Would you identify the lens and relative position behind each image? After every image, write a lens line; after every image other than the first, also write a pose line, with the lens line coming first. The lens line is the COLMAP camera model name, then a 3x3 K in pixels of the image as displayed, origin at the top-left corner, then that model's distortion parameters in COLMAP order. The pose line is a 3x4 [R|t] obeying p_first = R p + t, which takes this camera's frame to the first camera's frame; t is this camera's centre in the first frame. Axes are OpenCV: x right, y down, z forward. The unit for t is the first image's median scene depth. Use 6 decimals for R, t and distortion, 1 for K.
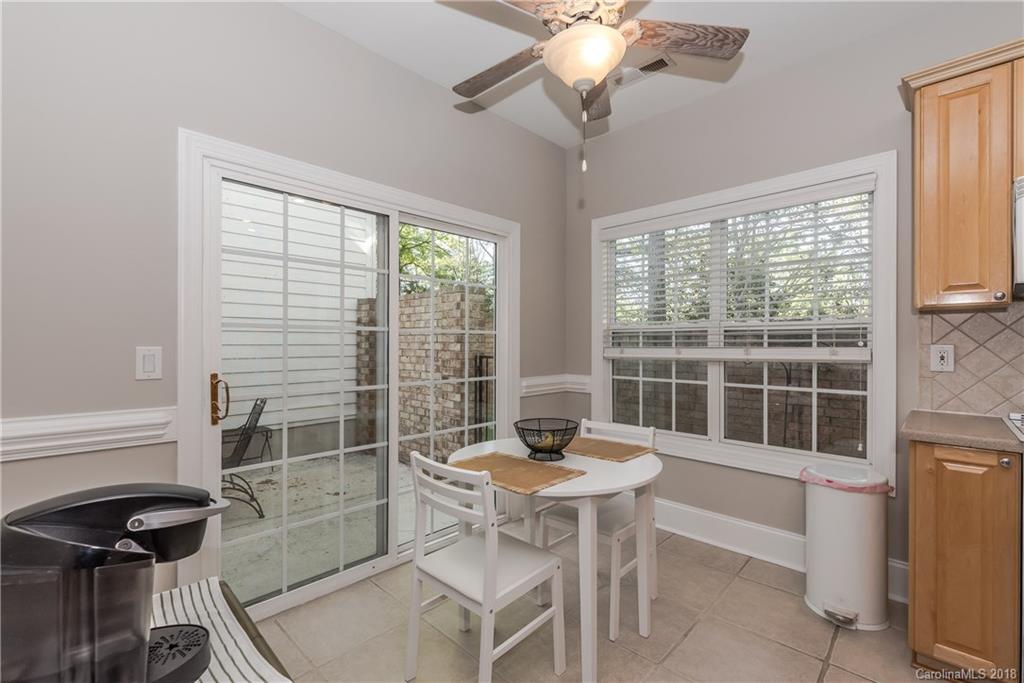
lens RADIAL K [[447.5, 0, 504.5], [0, 447.5, 342.3], [0, 0, 1]] dist [0.003649, -0.001604]
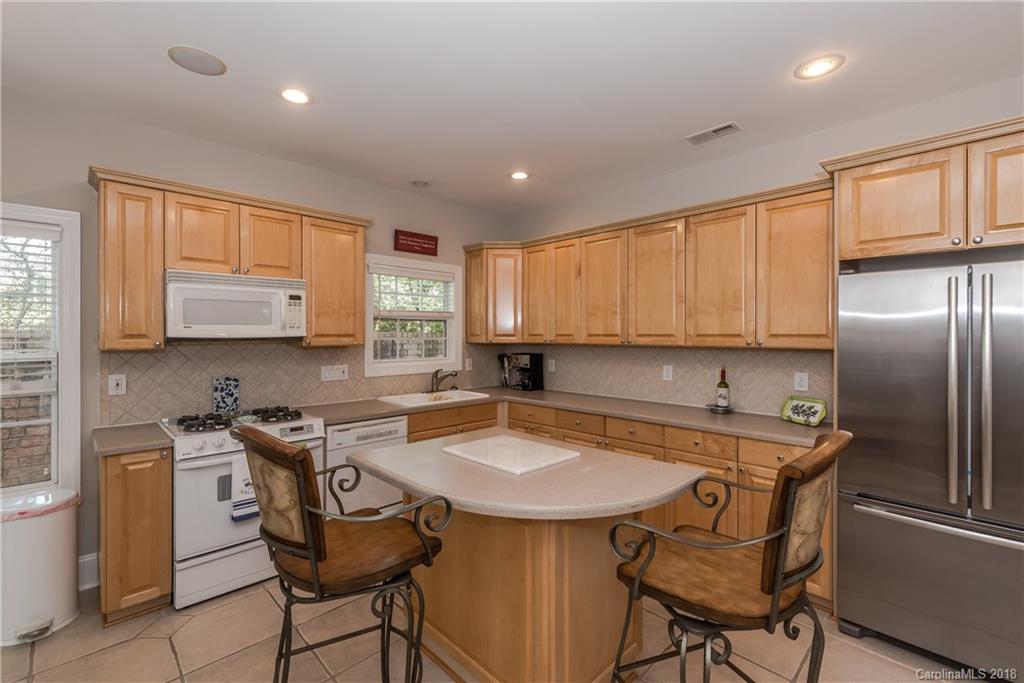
lens RADIAL K [[447.5, 0, 519.2], [0, 447.5, 336.4], [0, 0, 1]] dist [0.003649, -0.001604]
pose [[0.021695, -0.001356, 0.999764, -0.309605], [0.002227, 0.999997, 0.001308, -0.106579], [-0.999762, 0.002198, 0.021698, -0.201743]]
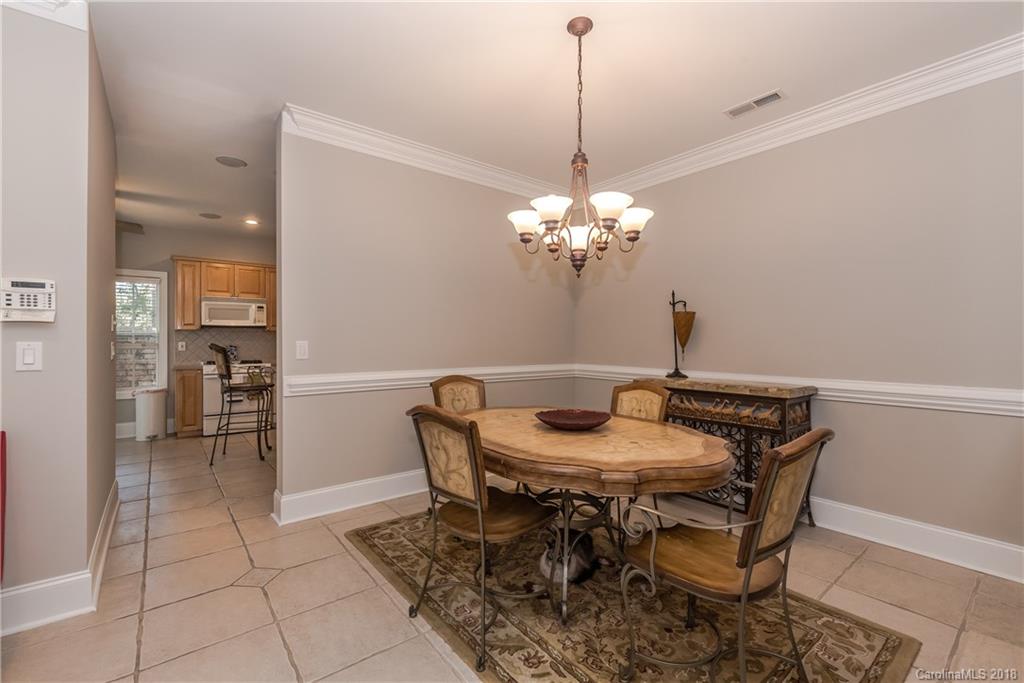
lens RADIAL K [[447.5, 0, 520.5], [0, 447.5, 342.3], [0, 0, 1]] dist [0.003649, -0.001604]
pose [[0.116006, -0.000963, 0.993248, -1.759169], [0.000458, 0.999999, 0.000916, 0.008995], [-0.993248, 0.000349, 0.116007, -1.613822]]
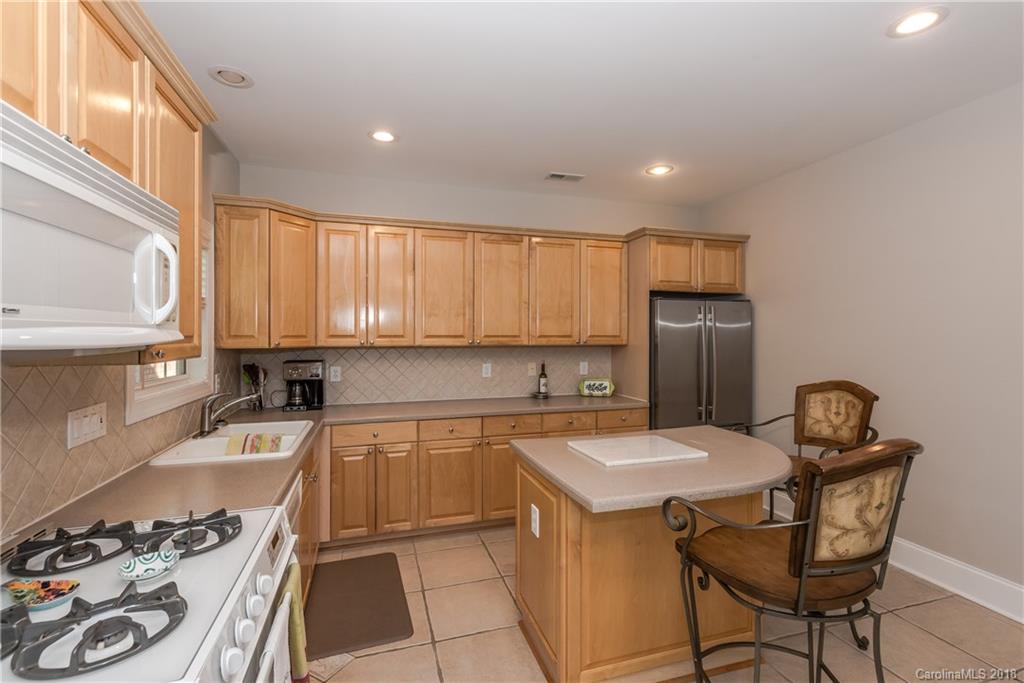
lens RADIAL K [[447.5, 0, 508.2], [0, 447.5, 338.6], [0, 0, 1]] dist [0.003649, -0.001604]
pose [[-0.871764, -0.005438, 0.489896, 0.446811], [0.000660, 0.999924, 0.012274, -0.120042], [-0.489925, 0.011023, -0.871695, 0.916508]]
